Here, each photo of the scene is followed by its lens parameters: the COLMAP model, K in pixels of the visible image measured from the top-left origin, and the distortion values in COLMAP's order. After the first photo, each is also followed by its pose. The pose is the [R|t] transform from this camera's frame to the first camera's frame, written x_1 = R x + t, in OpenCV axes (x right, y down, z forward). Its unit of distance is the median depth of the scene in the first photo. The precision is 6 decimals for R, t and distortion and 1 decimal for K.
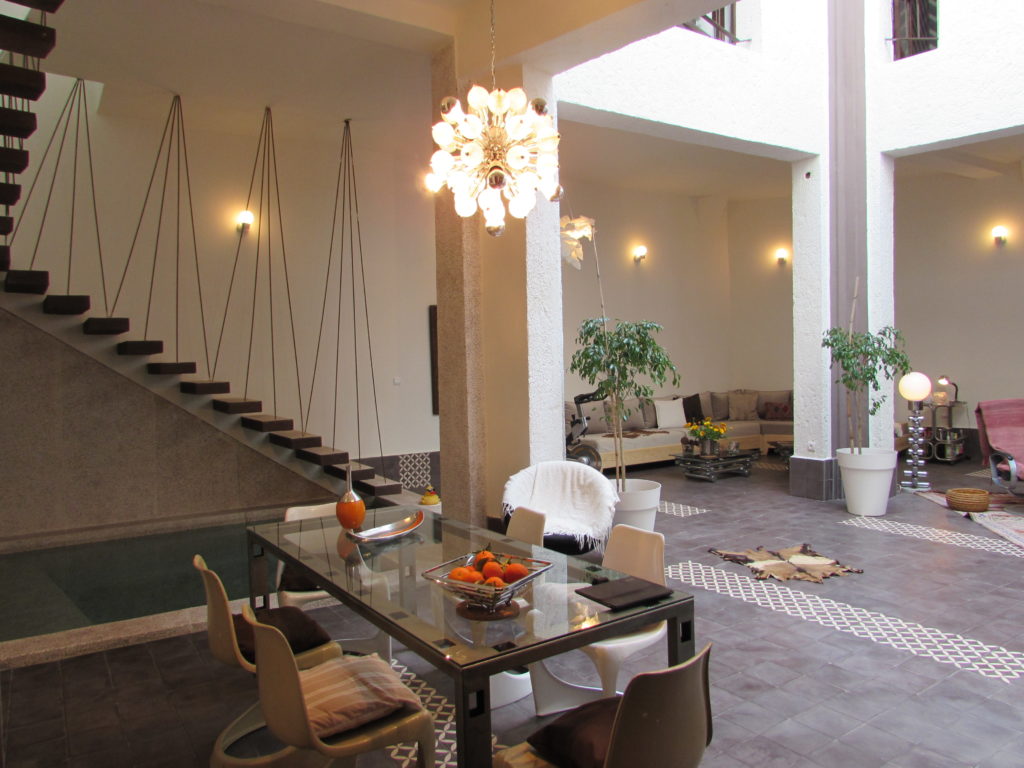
lens RADIAL K [[722.1, 0, 512.0], [0, 722.1, 384.0], [0, 0, 1]] dist [-0.041845, 0.016634]
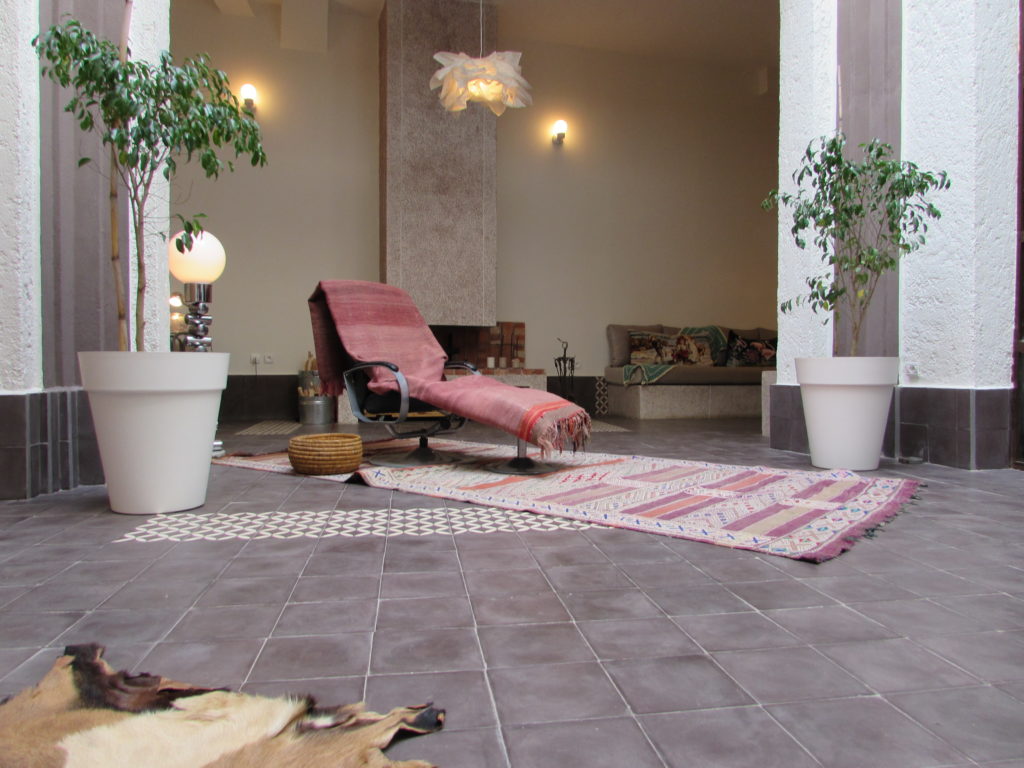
lens RADIAL K [[722.1, 0, 512.0], [0, 722.1, 384.0], [0, 0, 1]] dist [-0.041845, 0.016634]
pose [[0.432543, -0.002653, 0.901609, 0.258791], [0.020037, 0.999777, -0.006670, 0.139427], [-0.901391, 0.020950, 0.432500, 0.761950]]
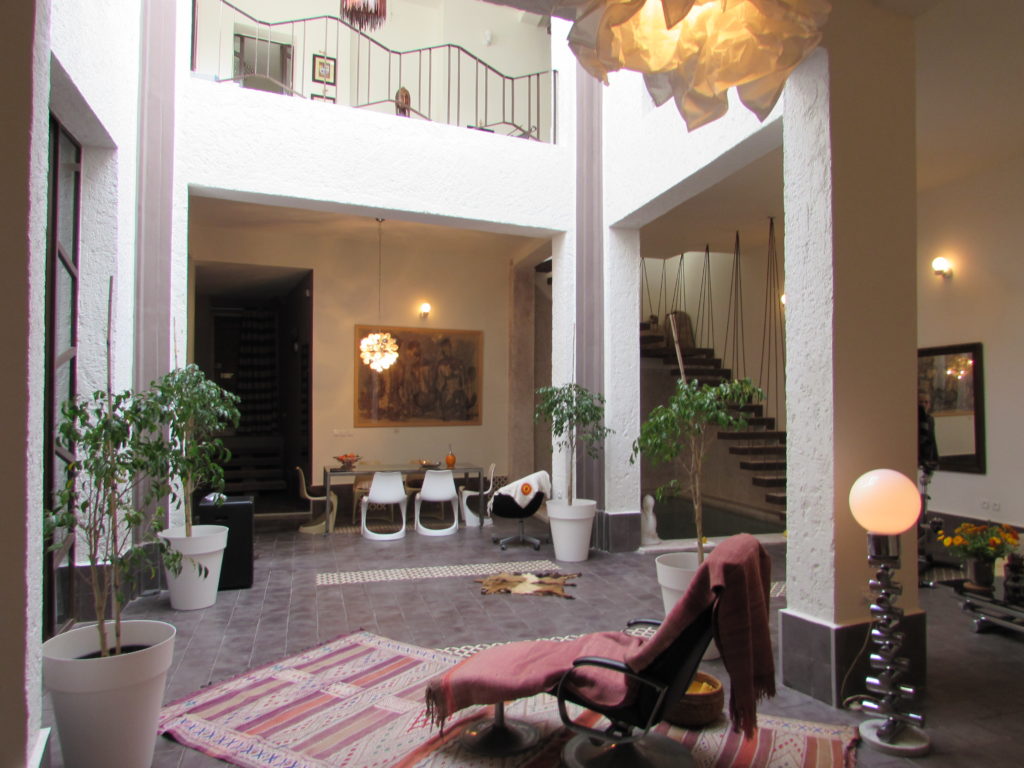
lens RADIAL K [[722.1, 0, 512.0], [0, 722.1, 384.0], [0, 0, 1]] dist [-0.041845, 0.016634]
pose [[-0.308805, -0.000073, -0.951125, 1.424703], [-0.030131, 0.999499, 0.009706, -0.094002], [0.950648, 0.031656, -0.308653, 1.226278]]
